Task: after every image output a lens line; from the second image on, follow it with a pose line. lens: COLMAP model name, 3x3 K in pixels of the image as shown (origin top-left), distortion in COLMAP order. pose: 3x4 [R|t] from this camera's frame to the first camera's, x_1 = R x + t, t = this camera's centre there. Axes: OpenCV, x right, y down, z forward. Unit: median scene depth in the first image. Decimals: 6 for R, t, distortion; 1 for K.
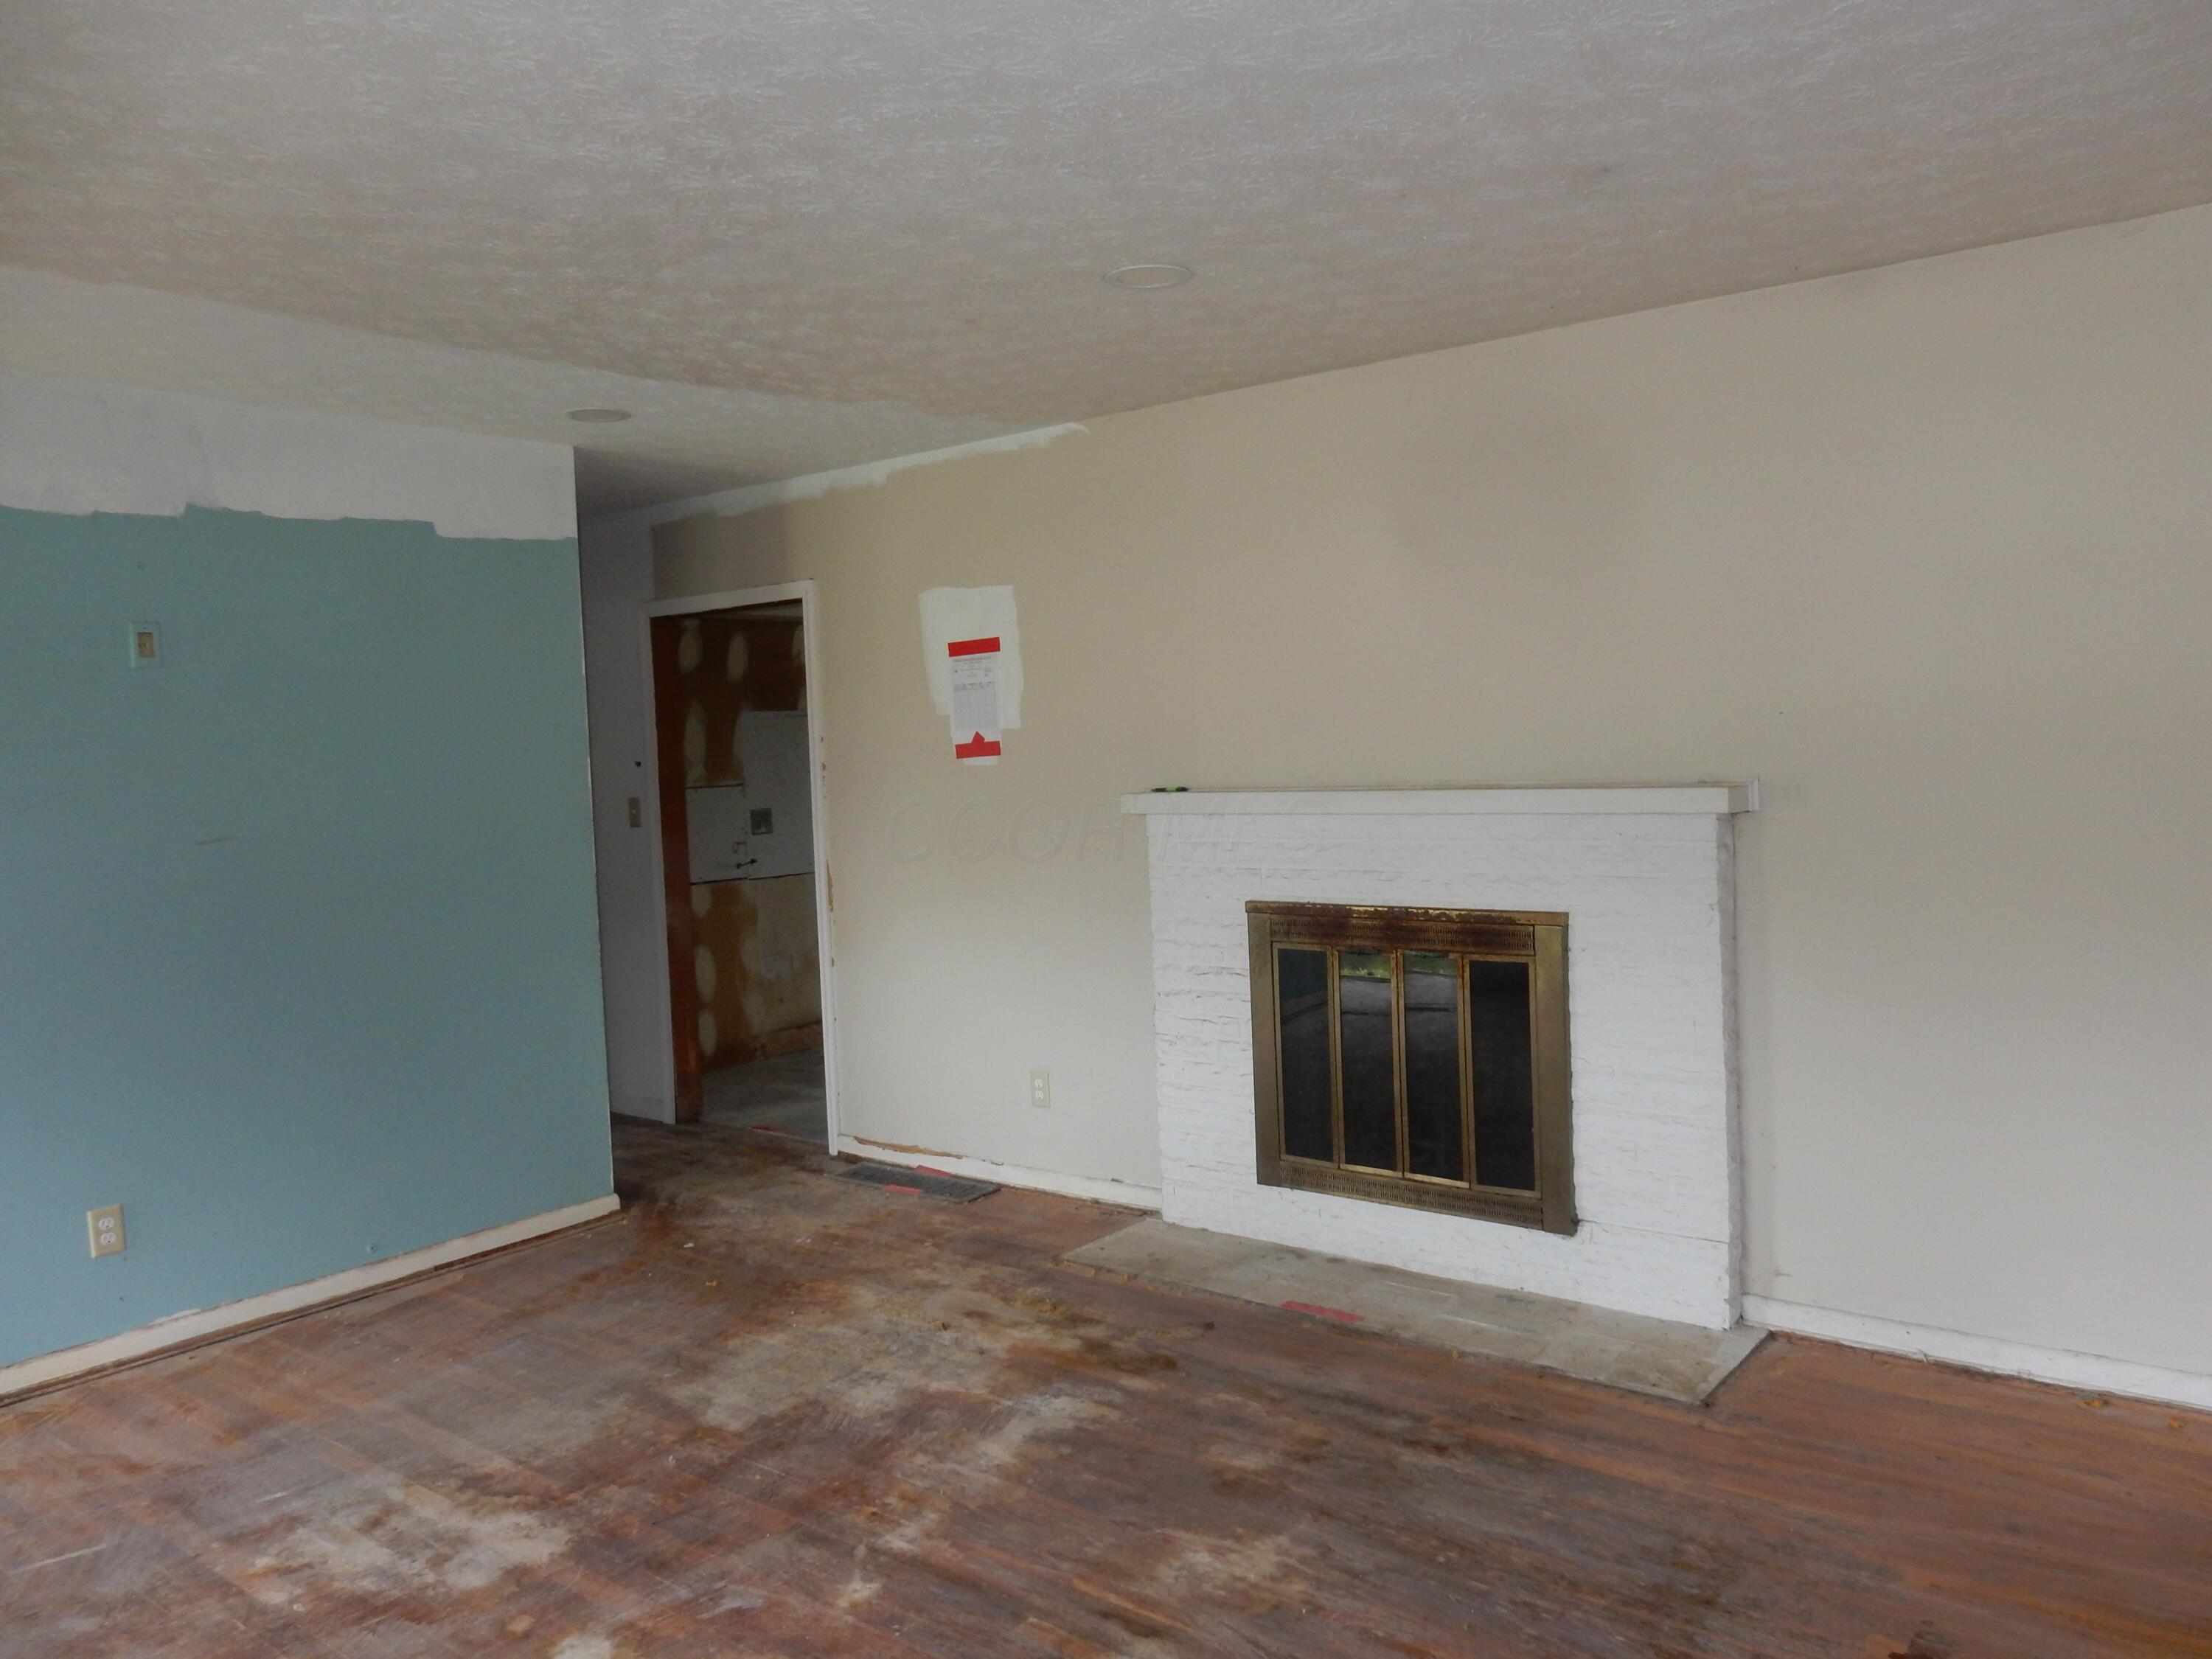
lens RADIAL K [[1618.4, 0, 1106.0], [0, 1618.4, 829.5], [0, 0, 1]] dist [-0.008677, 0.006655]
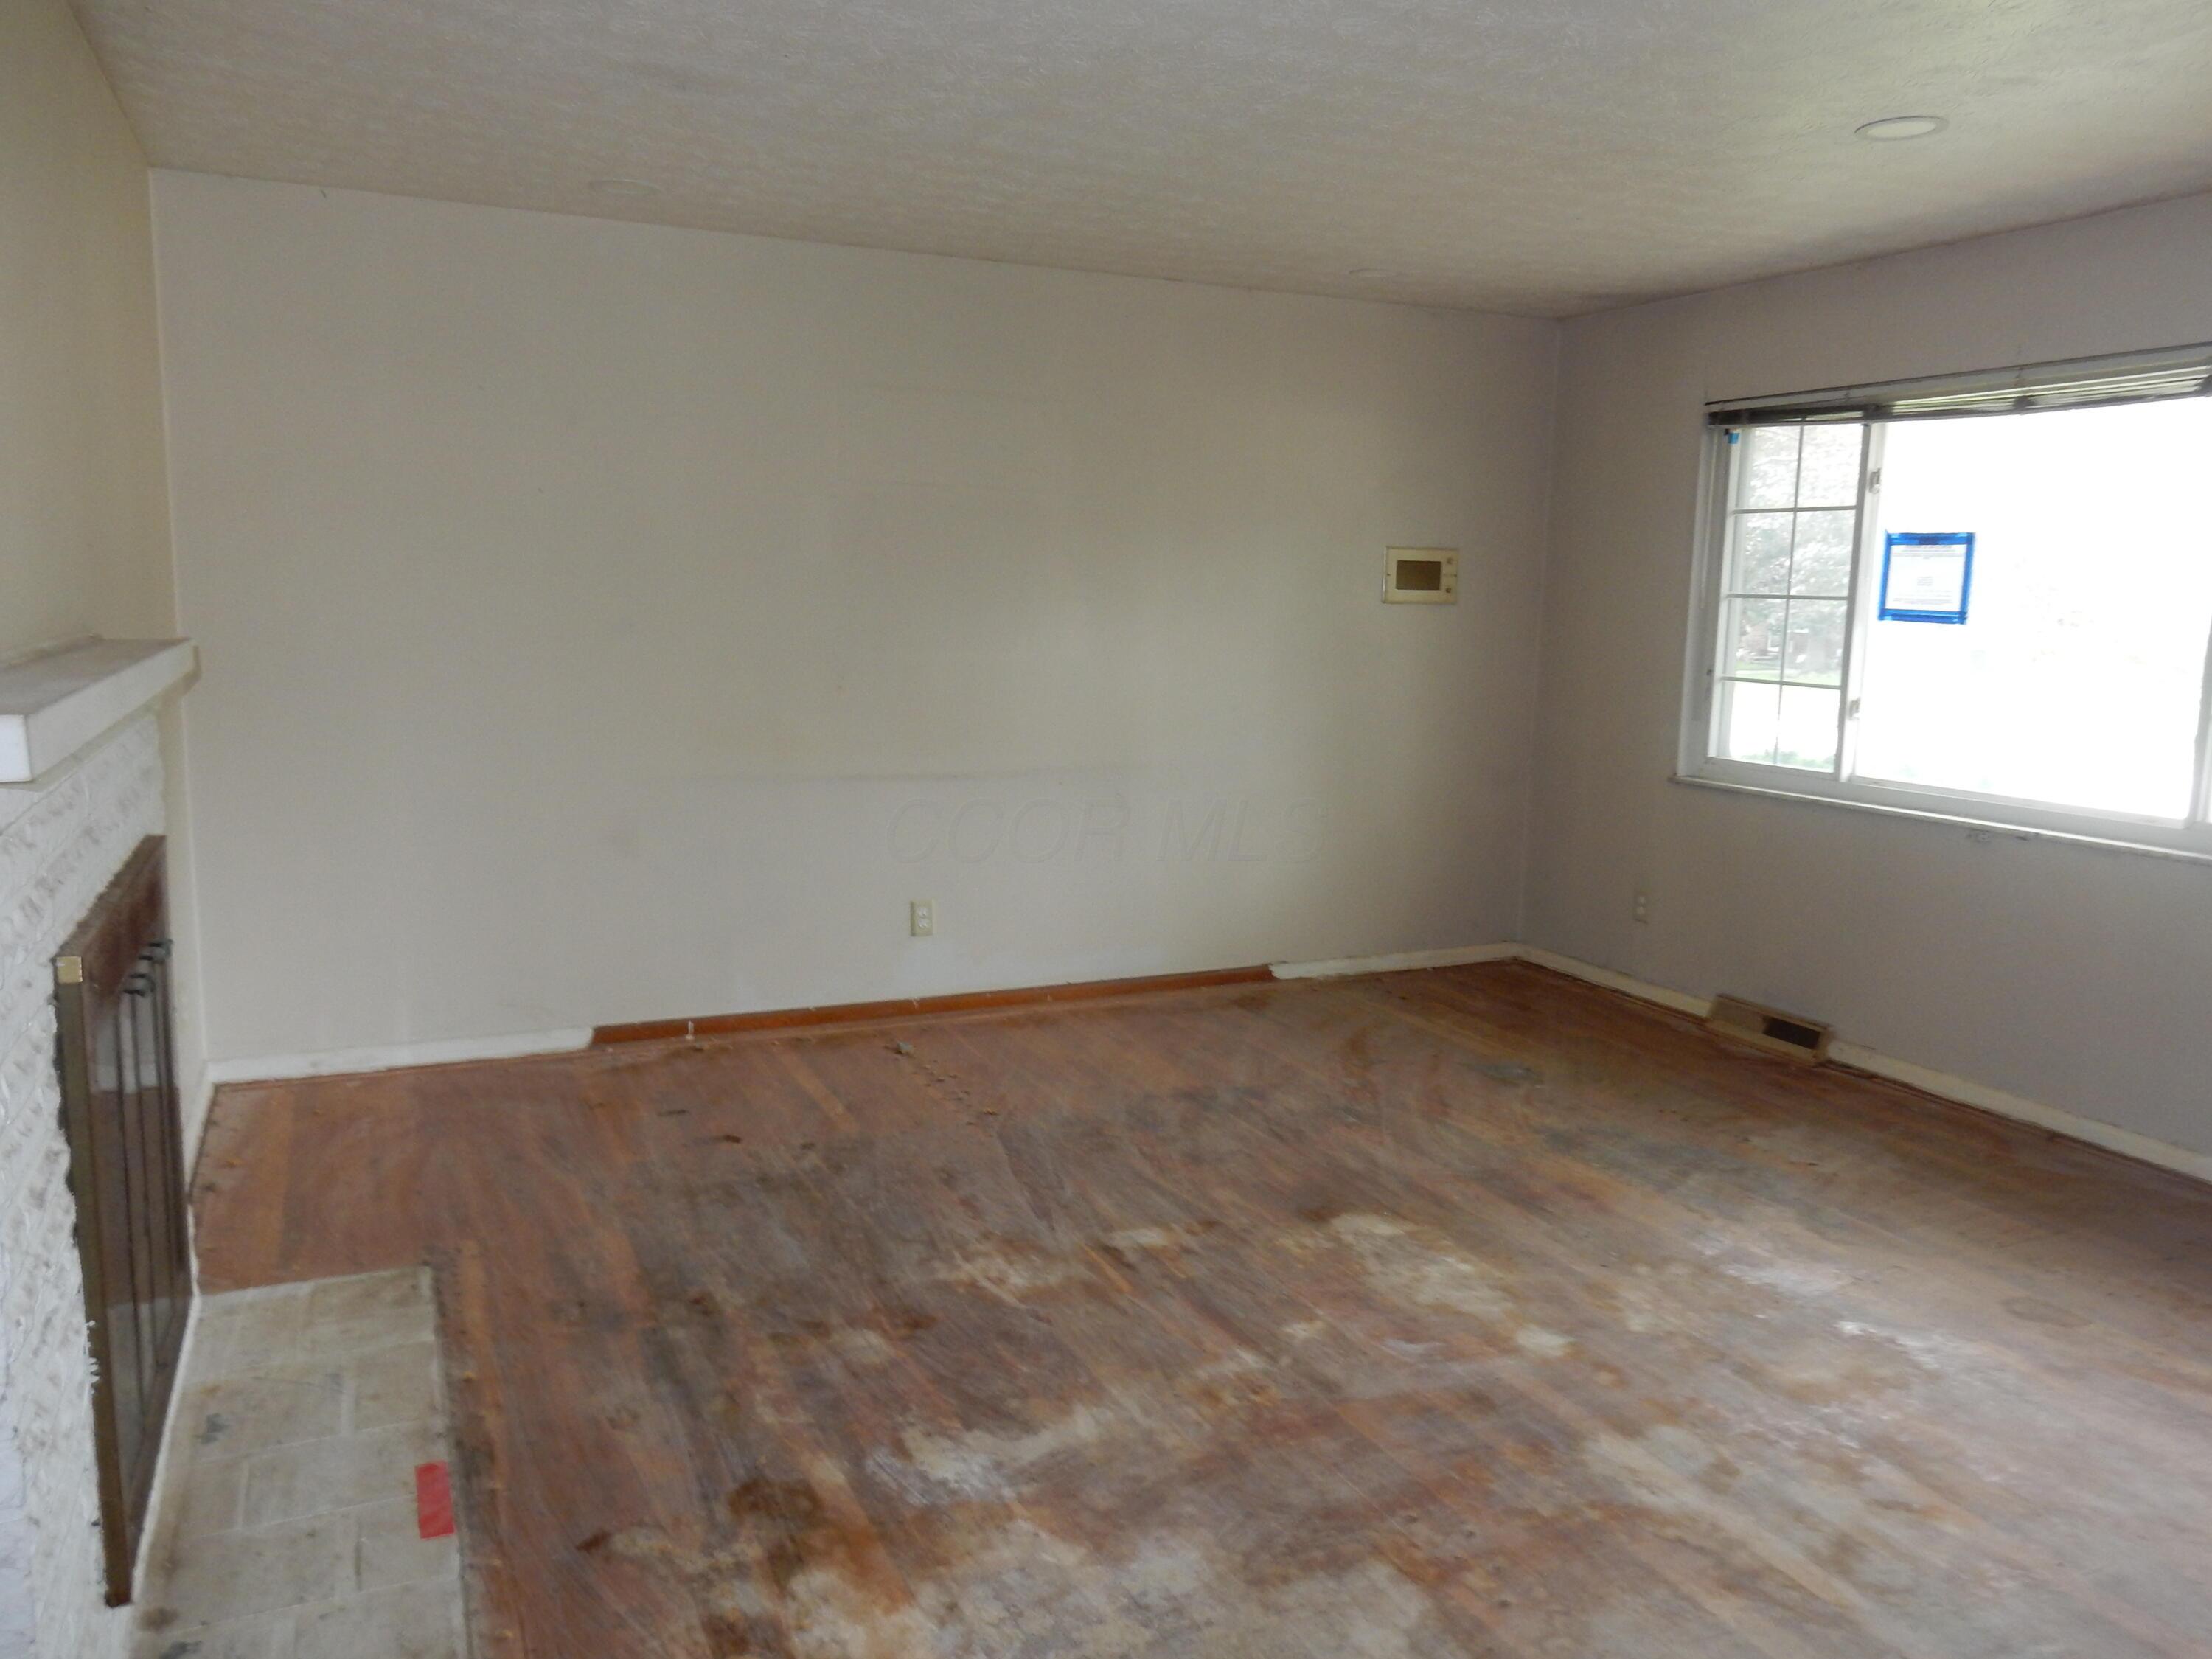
lens RADIAL K [[1618.4, 0, 1106.0], [0, 1618.4, 829.5], [0, 0, 1]] dist [-0.008677, 0.006655]
pose [[-0.891565, -0.045087, 0.450643, -0.413414], [0.041575, 0.982683, 0.180570, -0.062758], [-0.450980, 0.179725, -0.874252, 1.569012]]
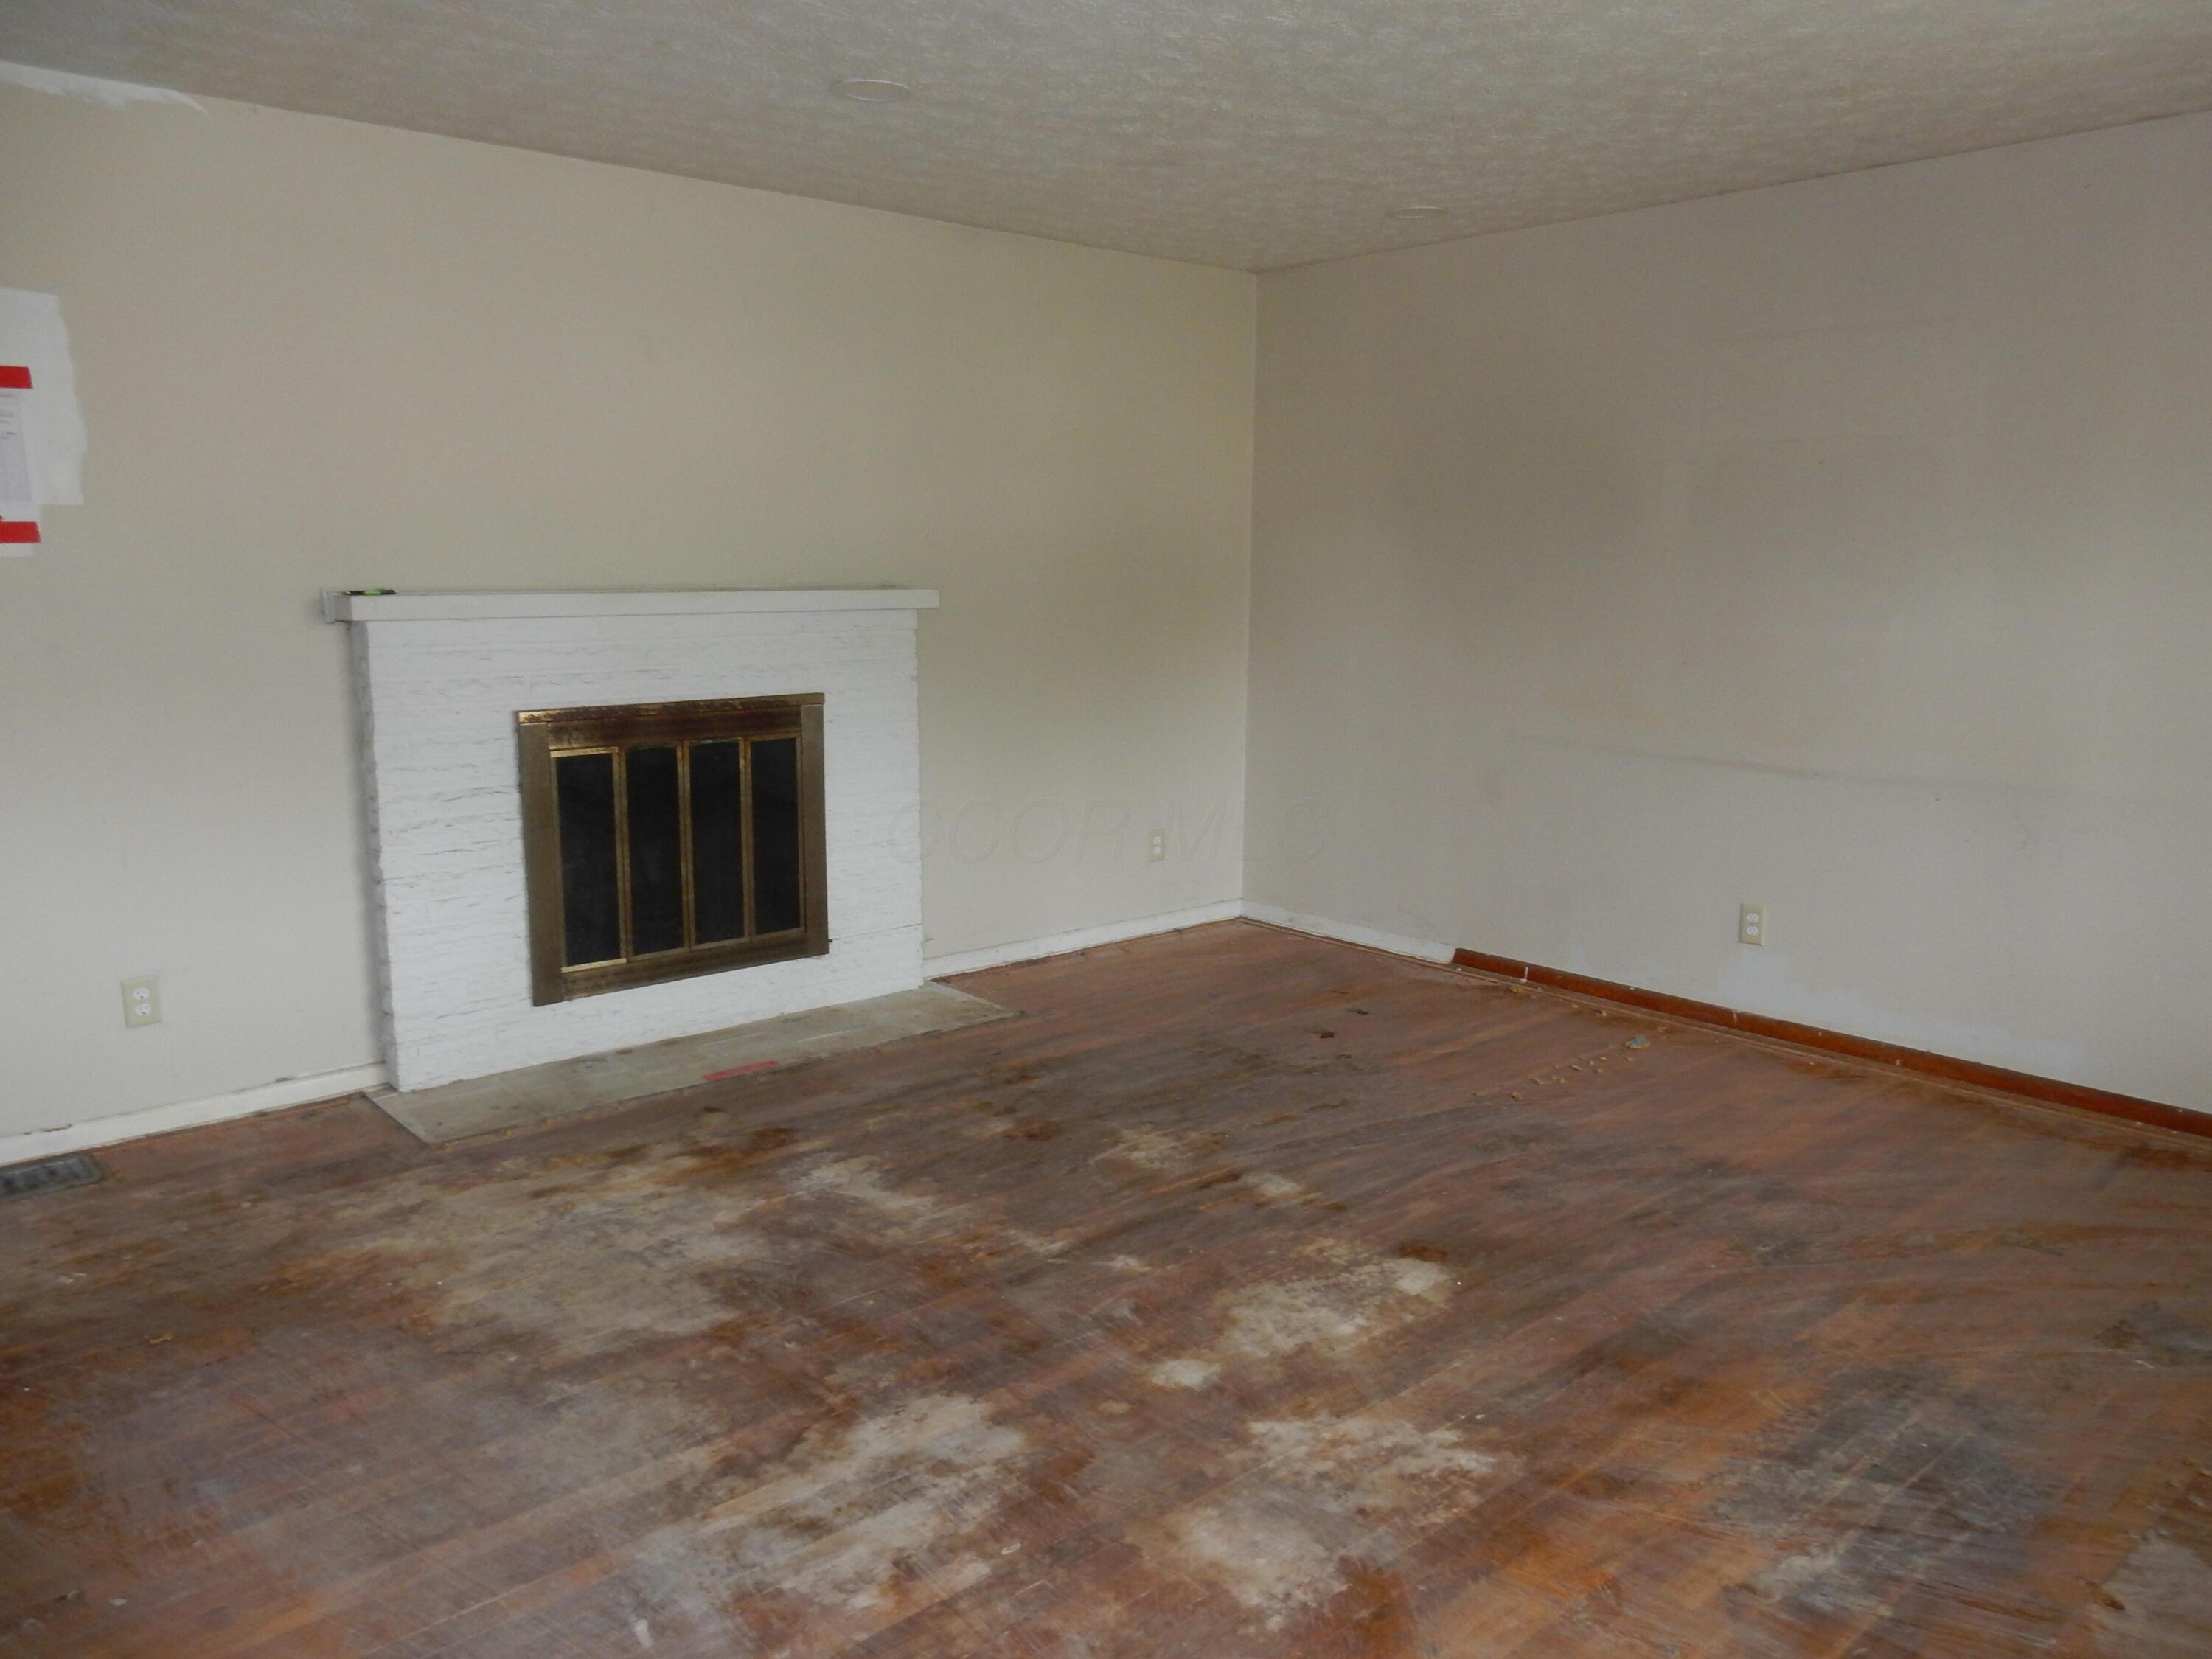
lens RADIAL K [[1618.4, 0, 1106.0], [0, 1618.4, 829.5], [0, 0, 1]] dist [-0.008677, 0.006655]
pose [[0.179778, -0.125849, 0.975624, -0.987077], [0.043448, 0.991831, 0.119934, 0.018605], [-0.982747, 0.020827, 0.183777, 0.629624]]
